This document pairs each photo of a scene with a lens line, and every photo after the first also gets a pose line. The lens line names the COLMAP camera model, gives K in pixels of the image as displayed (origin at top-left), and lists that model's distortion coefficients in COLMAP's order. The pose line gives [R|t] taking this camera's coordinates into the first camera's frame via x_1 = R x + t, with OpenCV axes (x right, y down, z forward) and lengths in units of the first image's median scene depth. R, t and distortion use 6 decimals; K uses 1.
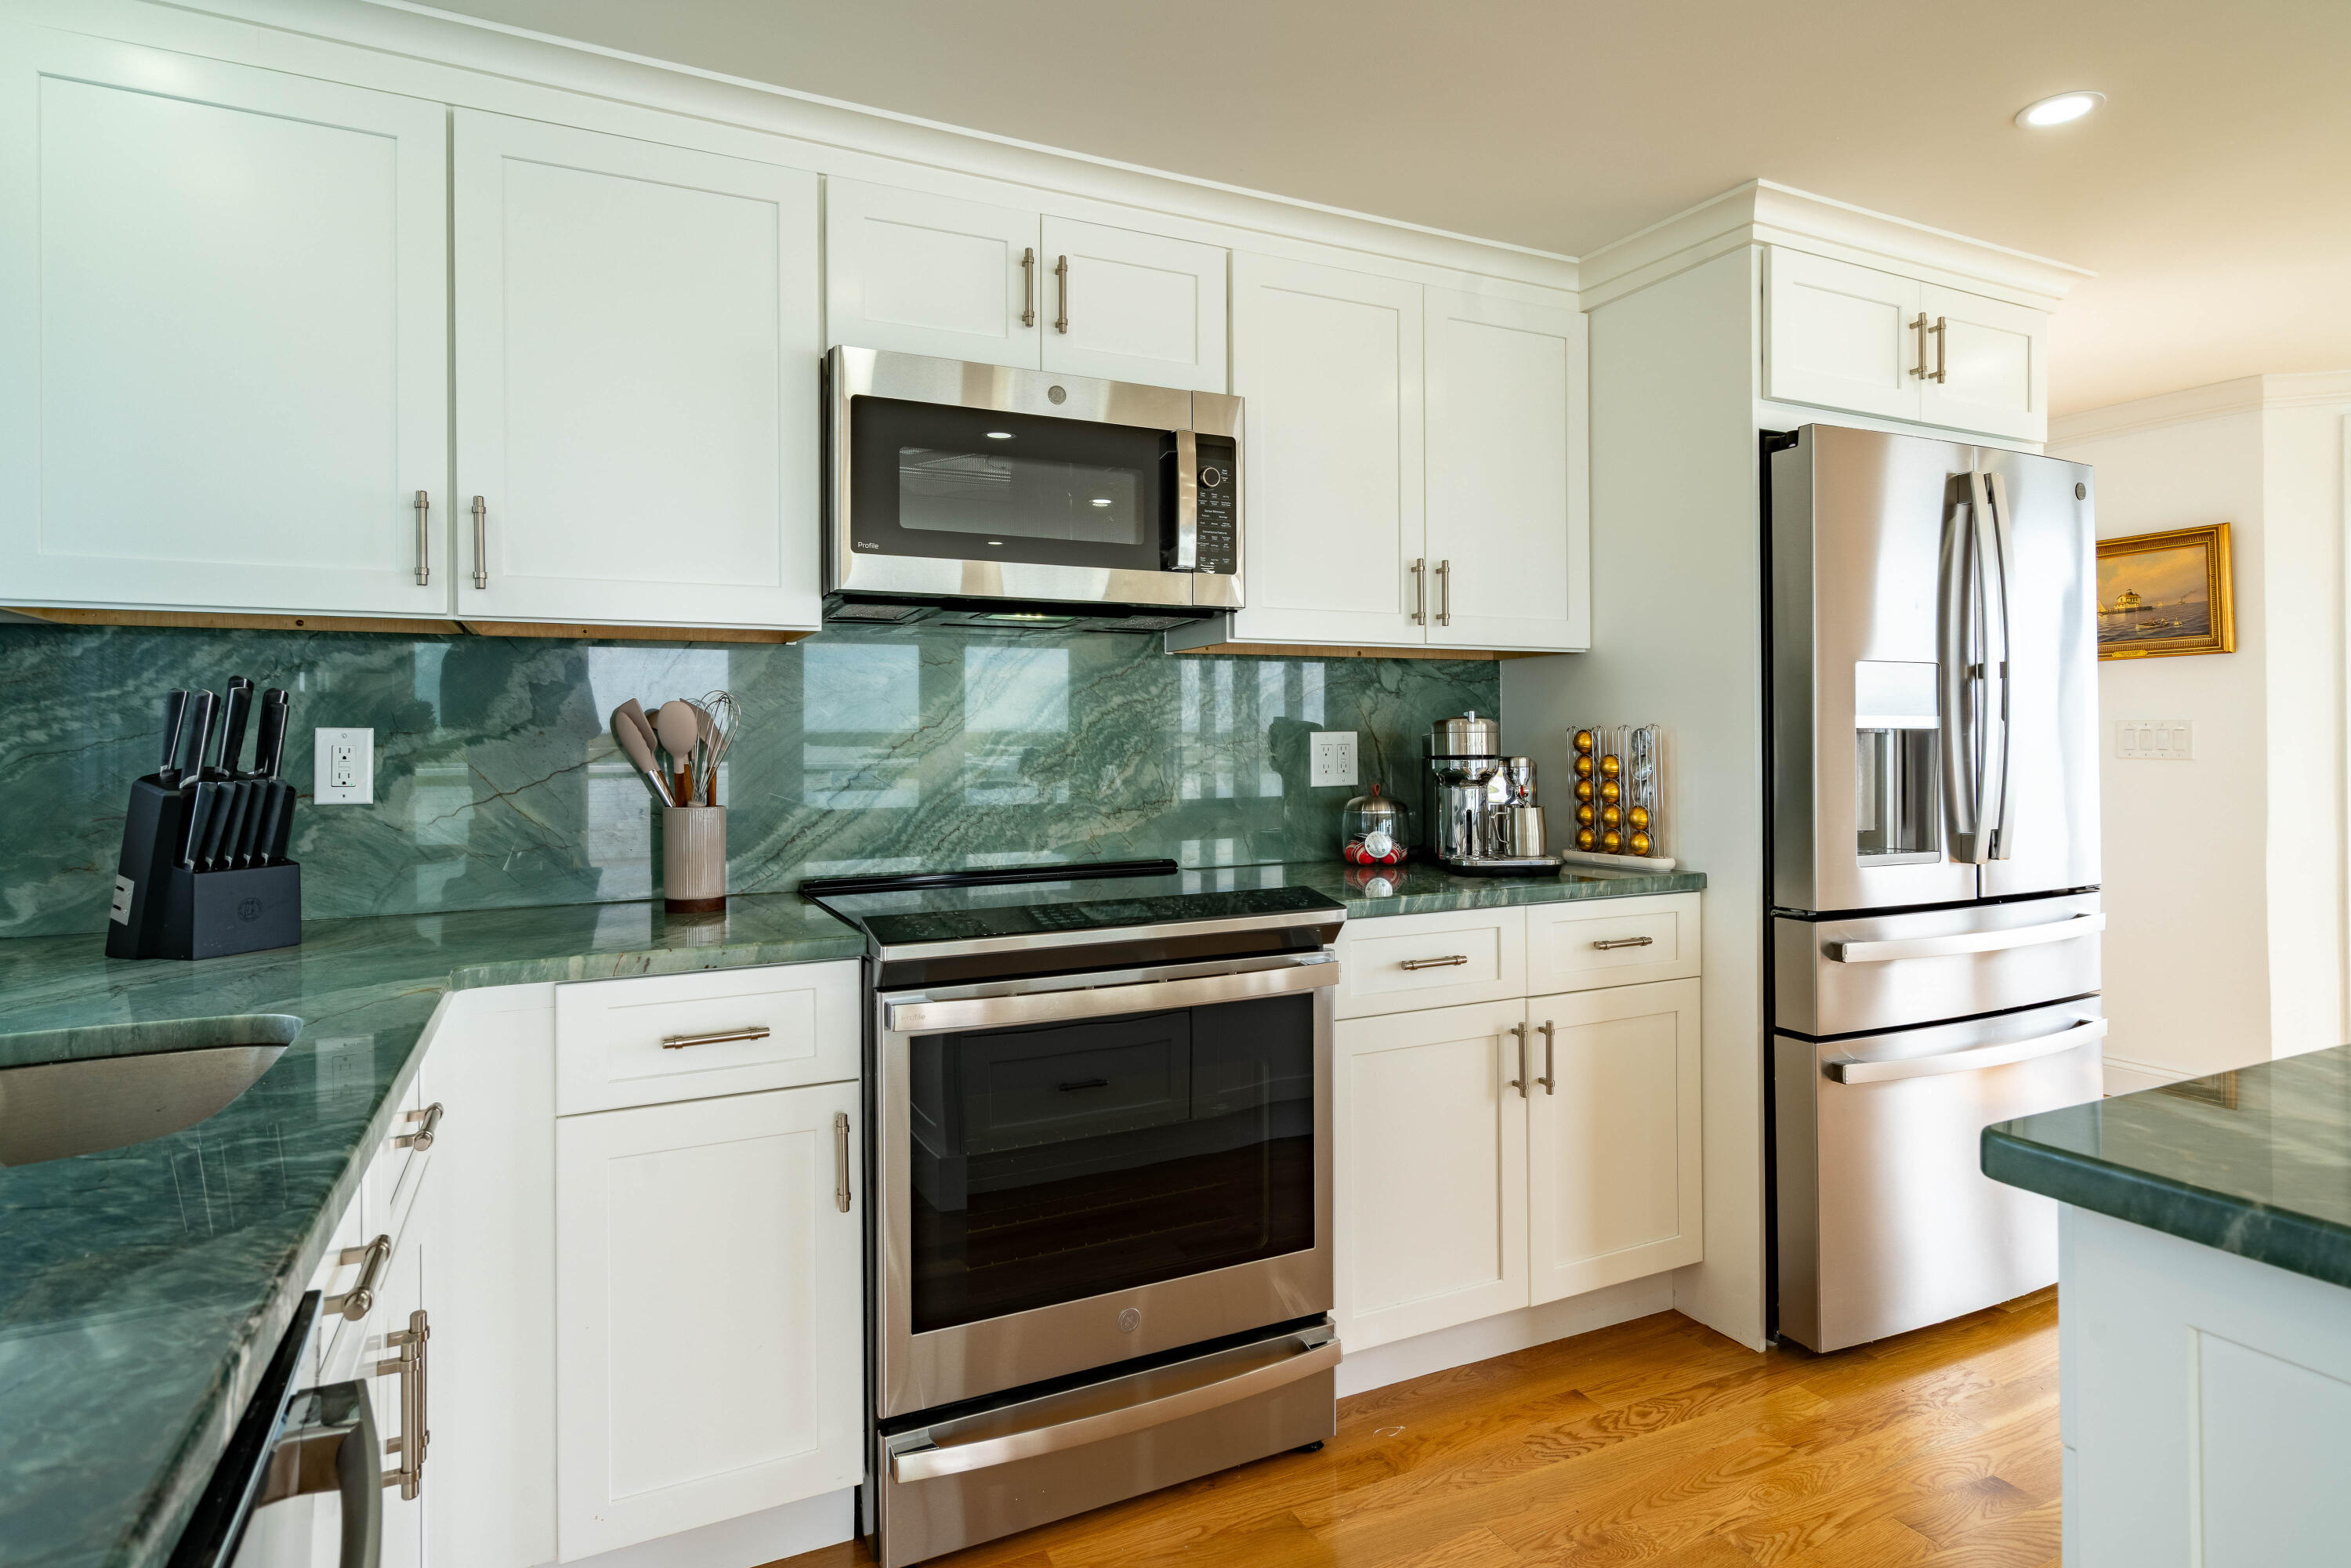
lens RADIAL K [[1247.8, 0, 1184.6], [0, 1247.8, 729.4], [0, 0, 1]] dist [-0.002962, 0.000123]
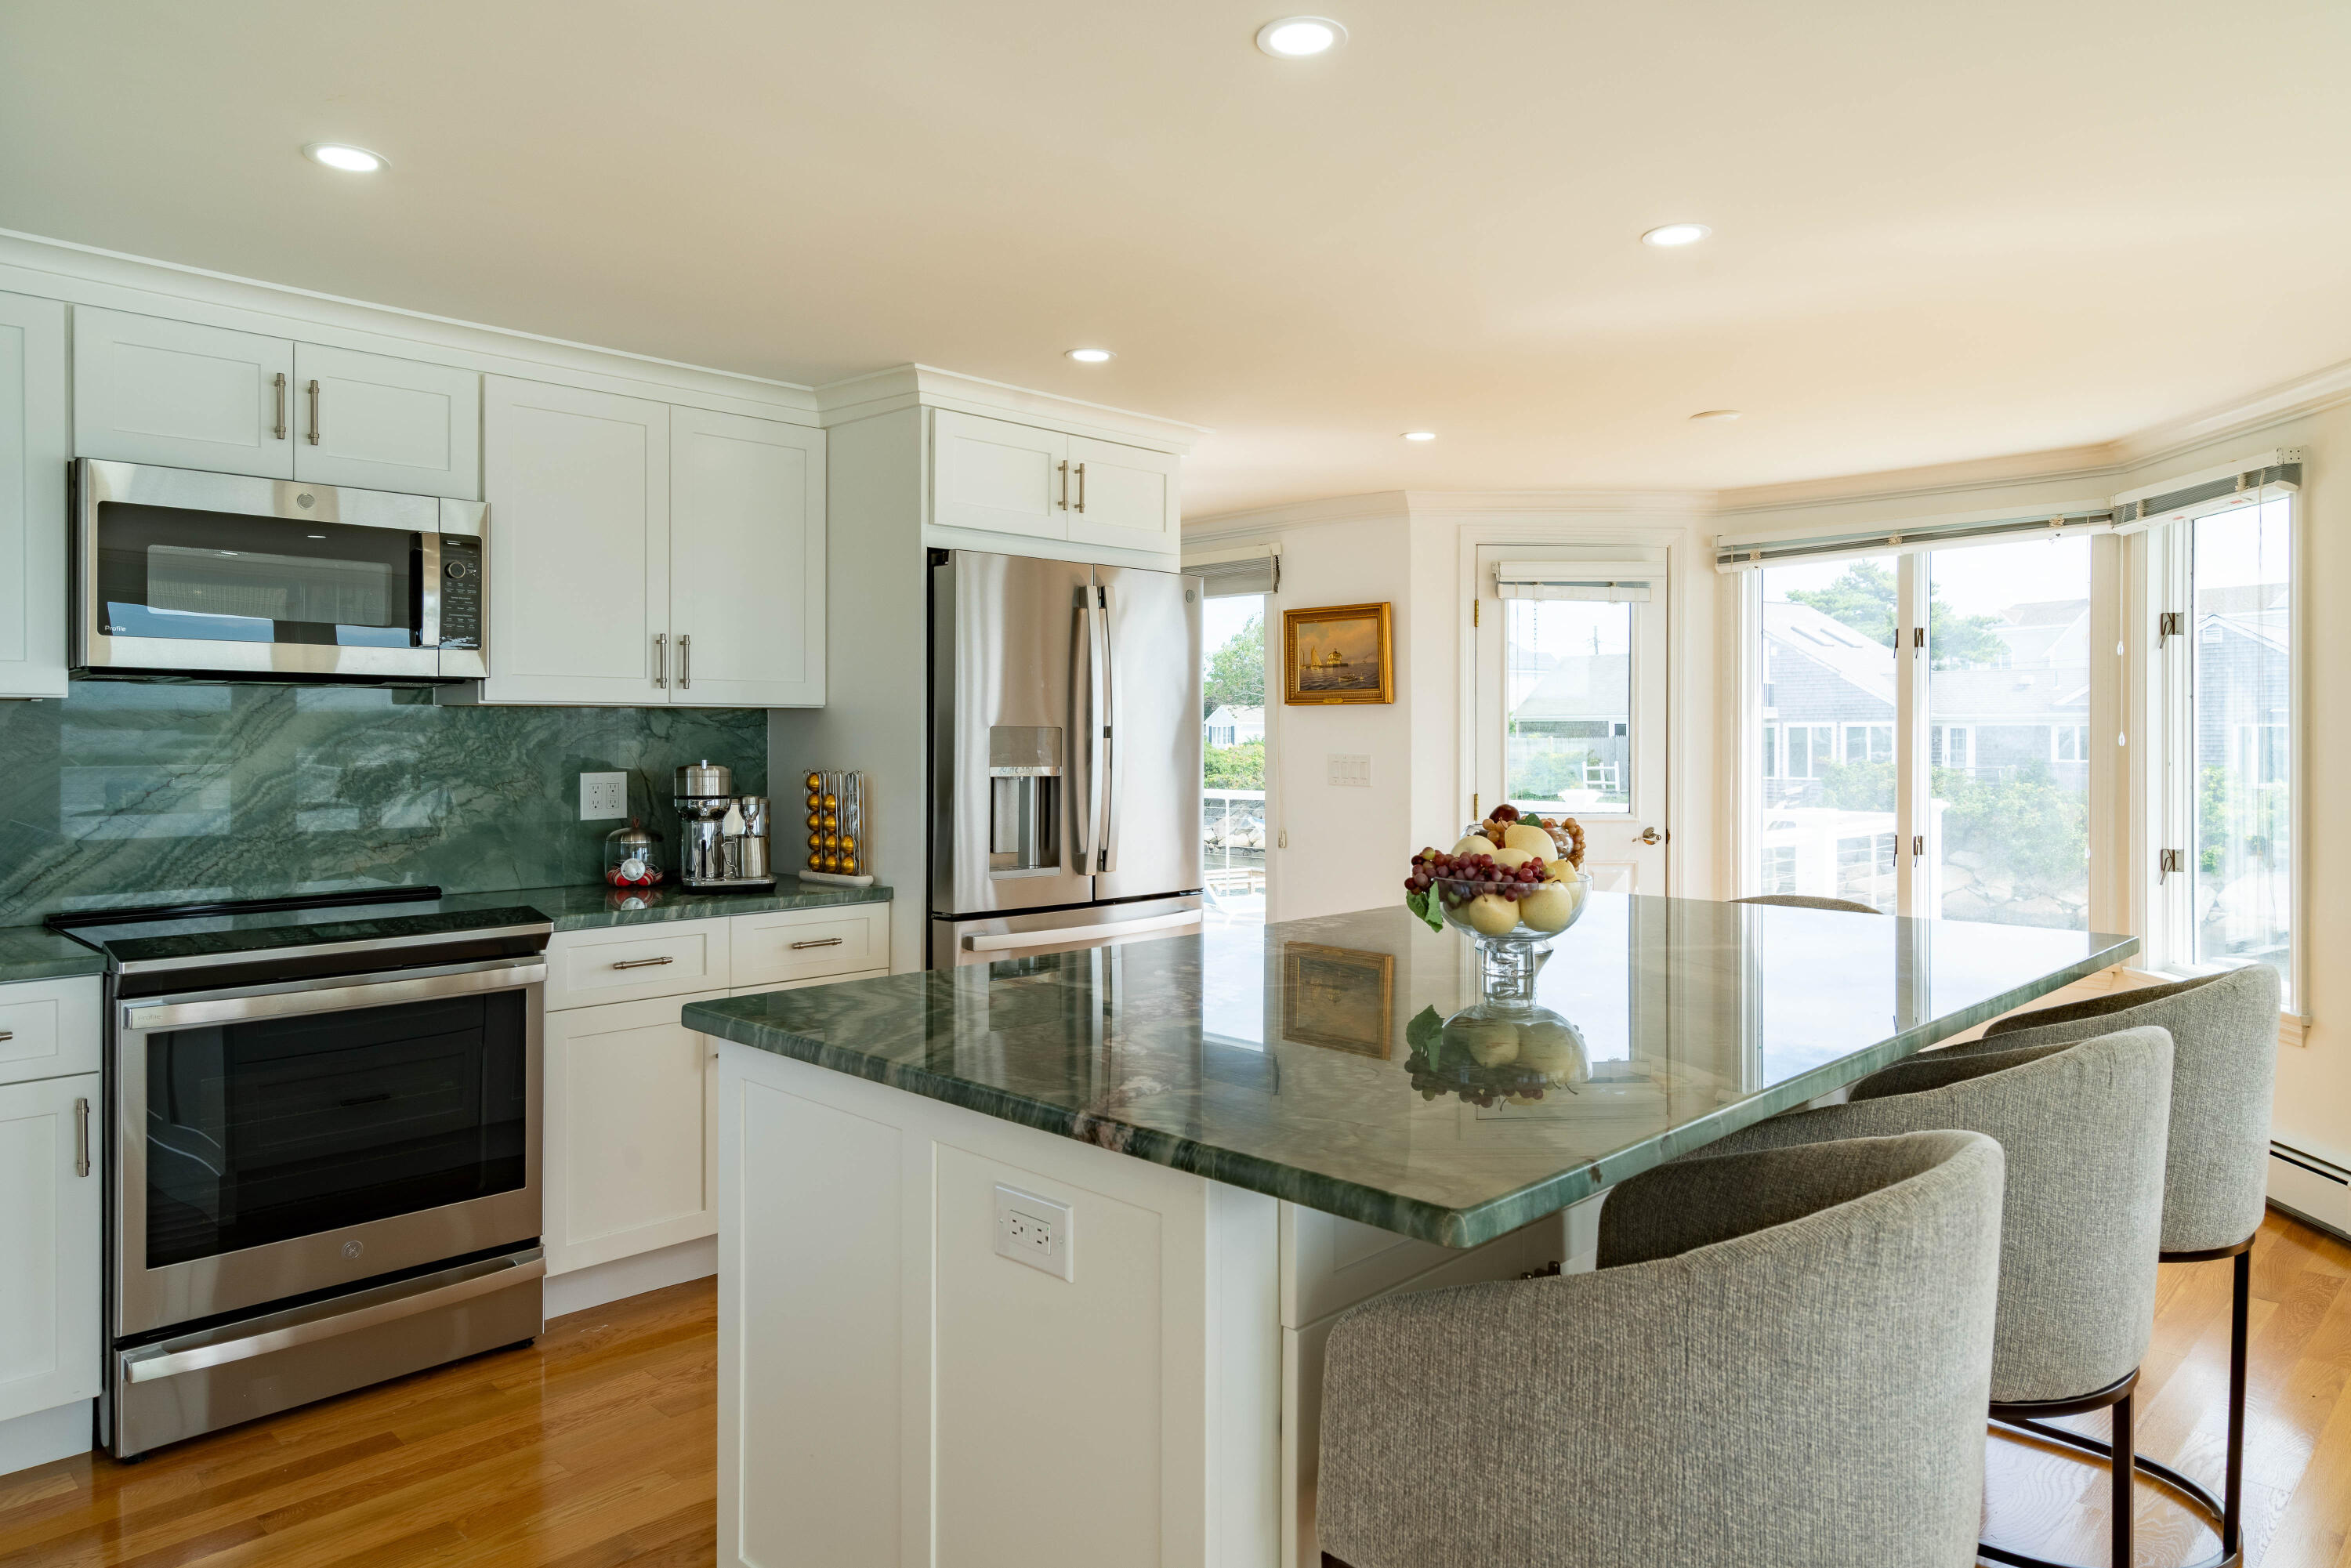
lens RADIAL K [[1477.5, 0, 1163.9], [0, 1477.5, 739.7], [0, 0, 1]] dist [0.005952, -0.000623]
pose [[0.942208, 0.008875, 0.334911, 0.174530], [-0.012959, 0.999866, 0.009962, -0.056579], [-0.334778, -0.013727, 0.942197, -0.537213]]
